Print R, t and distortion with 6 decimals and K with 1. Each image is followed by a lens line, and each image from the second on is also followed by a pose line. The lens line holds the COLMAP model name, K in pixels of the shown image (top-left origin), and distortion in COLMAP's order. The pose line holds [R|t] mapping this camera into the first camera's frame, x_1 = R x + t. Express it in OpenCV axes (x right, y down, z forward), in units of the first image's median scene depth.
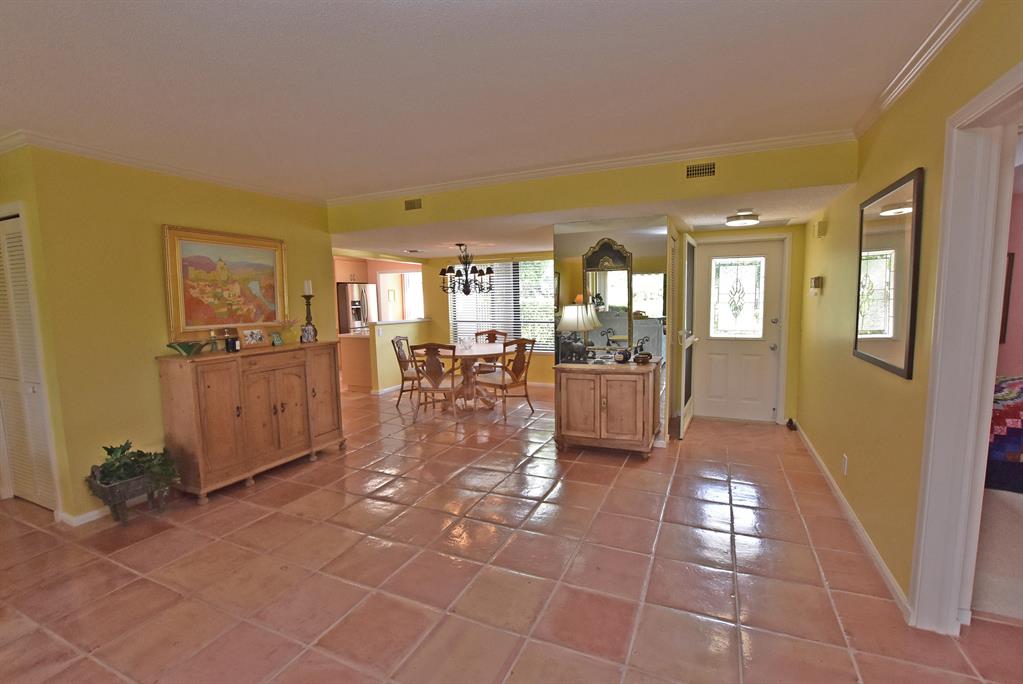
lens RADIAL K [[450.2, 0, 514.8], [0, 450.2, 342.1], [0, 0, 1]] dist [-0.026707, 0.000790]
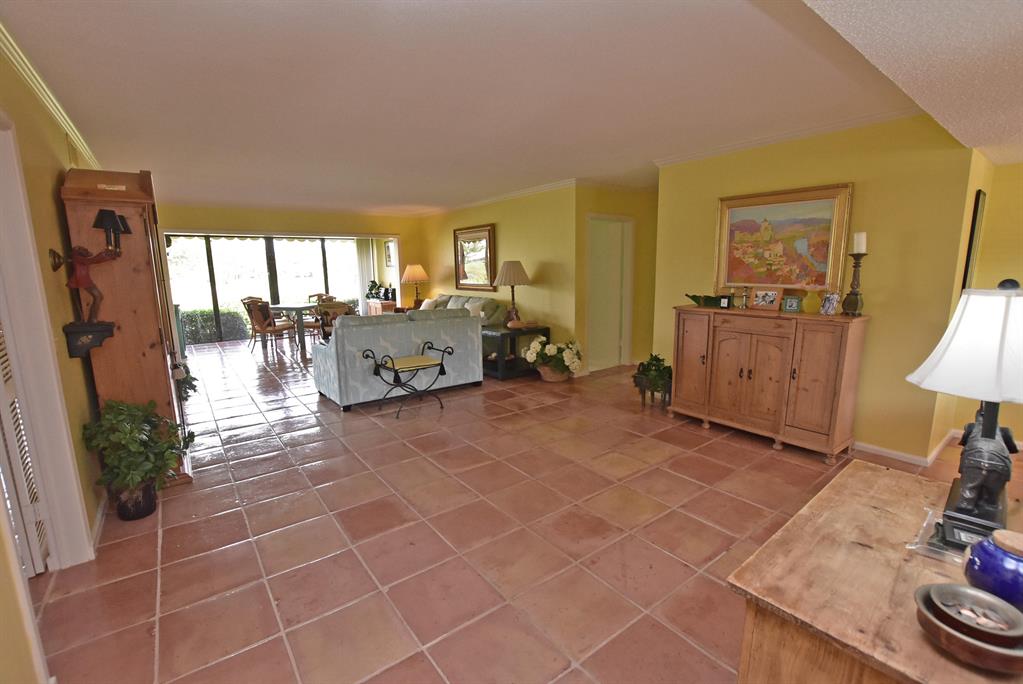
lens RADIAL K [[450.2, 0, 516.8], [0, 450.2, 342.2], [0, 0, 1]] dist [-0.026707, 0.000790]
pose [[-0.478905, 0.163969, -0.862417, 0.373546], [-0.065944, 0.972907, 0.221595, -0.069661], [0.875386, 0.162994, -0.455117, 0.692446]]
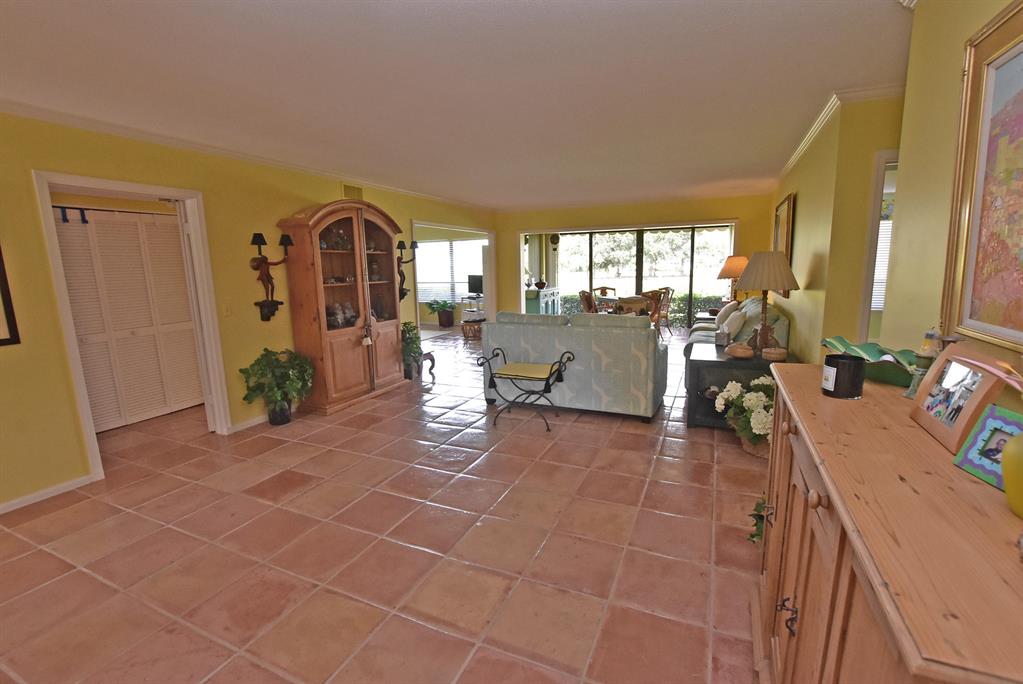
lens RADIAL K [[450.2, 0, 513.2], [0, 450.2, 344.3], [0, 0, 1]] dist [-0.026707, 0.000790]
pose [[-0.999232, 0.037130, 0.012551, -0.241556], [0.039133, 0.963109, 0.266252, -0.078246], [-0.002202, 0.266539, -0.963822, 0.861220]]
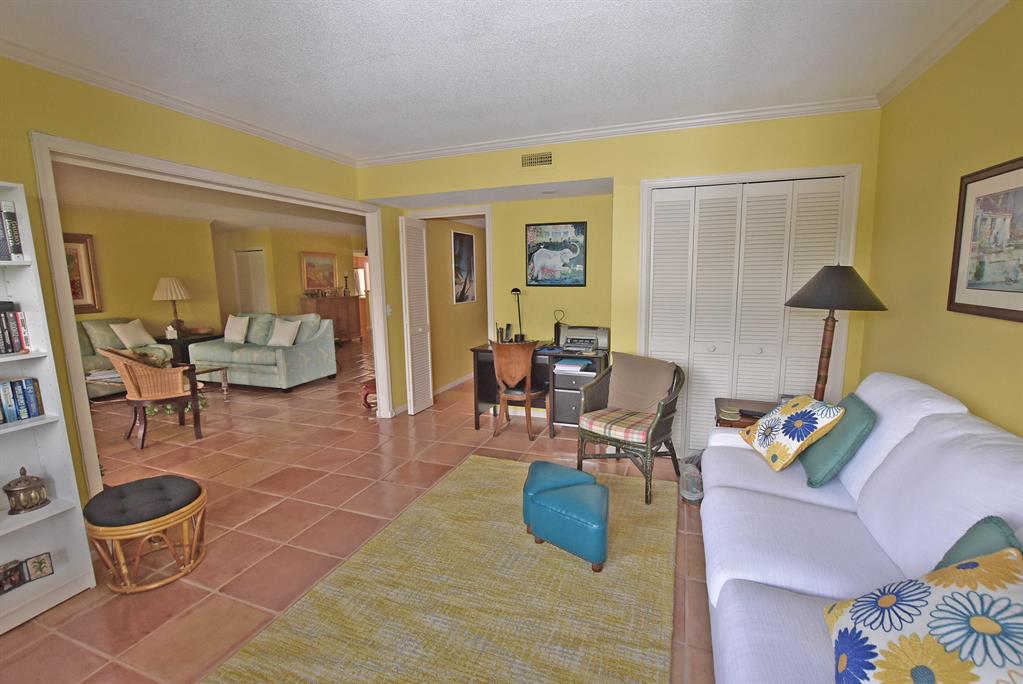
lens RADIAL K [[450.2, 0, 509.2], [0, 450.2, 348.4], [0, 0, 1]] dist [-0.026707, 0.000790]
pose [[0.998666, -0.006032, 0.051273, 0.234568], [0.003055, 0.998315, 0.057946, 0.116150], [-0.051536, -0.057712, 0.997002, -1.189836]]
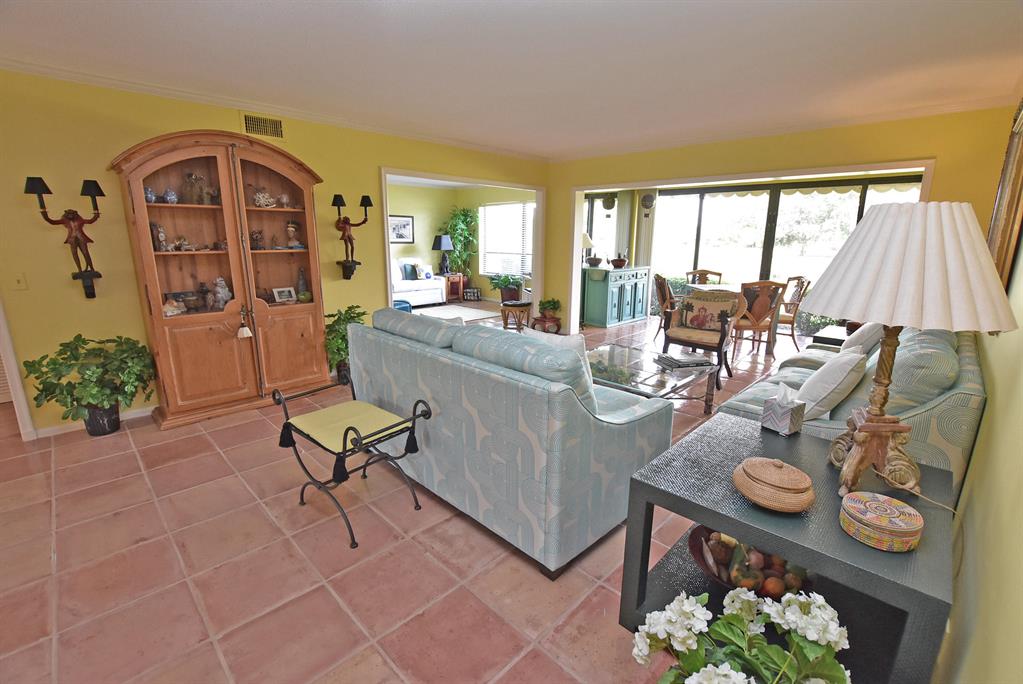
lens RADIAL K [[450.2, 0, 515.8], [0, 450.2, 343.0], [0, 0, 1]] dist [-0.026707, 0.000790]
pose [[-0.936769, -0.071481, 0.342570, -0.536305], [0.041752, 0.949095, 0.312212, -0.027168], [-0.347448, 0.306773, -0.886098, 0.432890]]
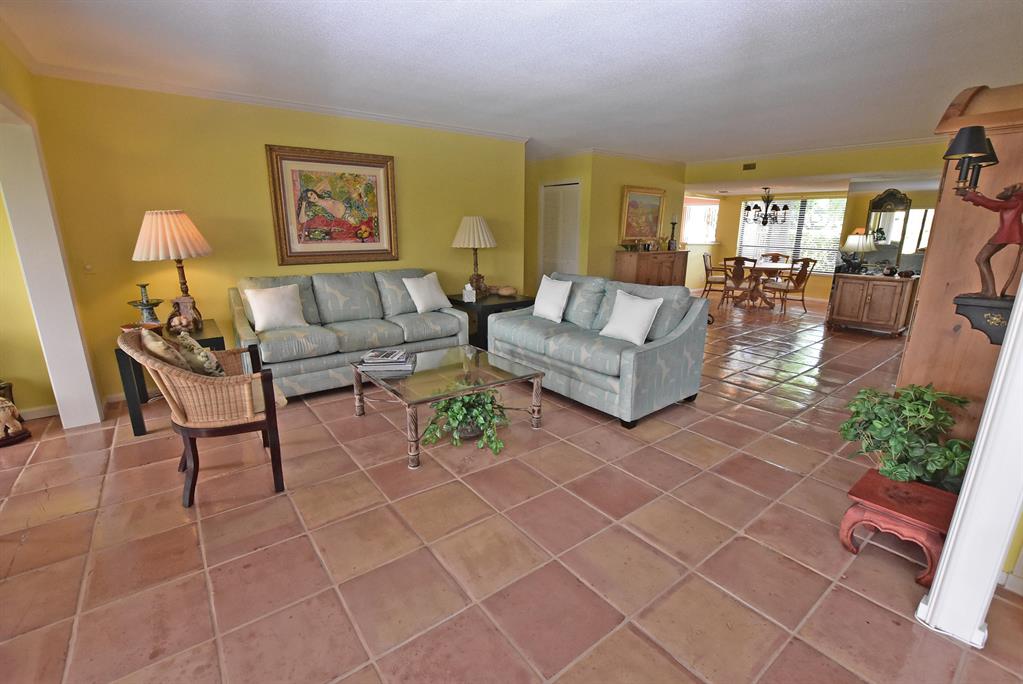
lens RADIAL K [[450.2, 0, 516.7], [0, 450.2, 344.4], [0, 0, 1]] dist [-0.026707, 0.000790]
pose [[0.880329, 0.143928, -0.452003, -0.117976], [-0.069822, 0.981796, 0.176640, 0.075431], [0.469198, -0.123941, 0.874352, -0.690220]]
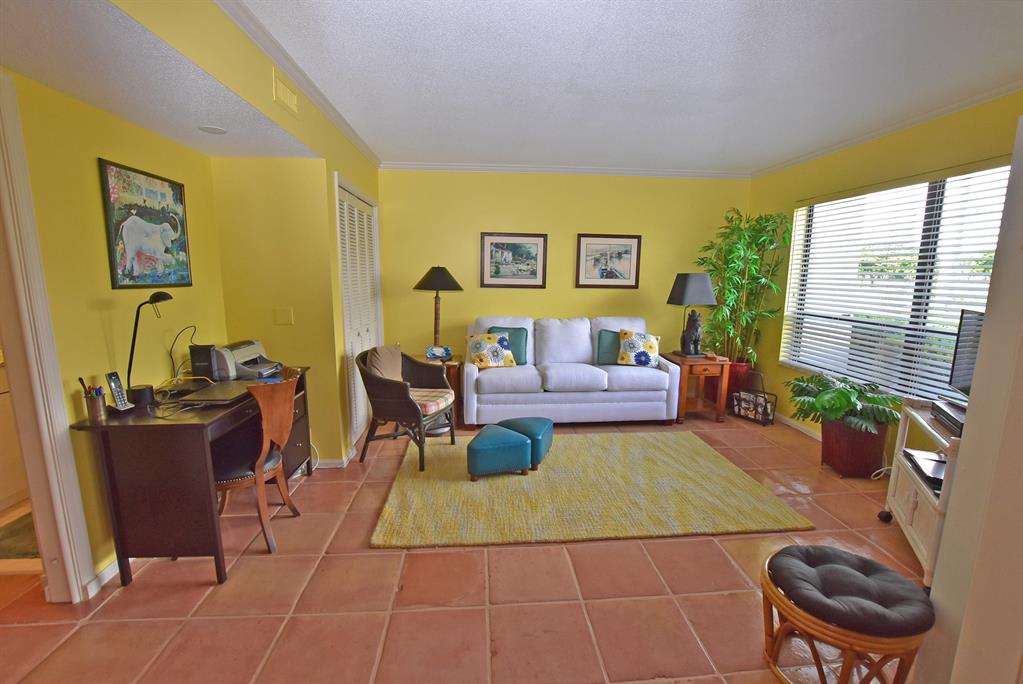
lens RADIAL K [[450.2, 0, 513.7], [0, 450.2, 344.2], [0, 0, 1]] dist [-0.026707, 0.000790]
pose [[-0.474492, -0.128433, 0.870840, -0.201044], [0.084919, 0.978006, 0.190508, 0.054124], [-0.876154, 0.164345, -0.453150, -0.492805]]
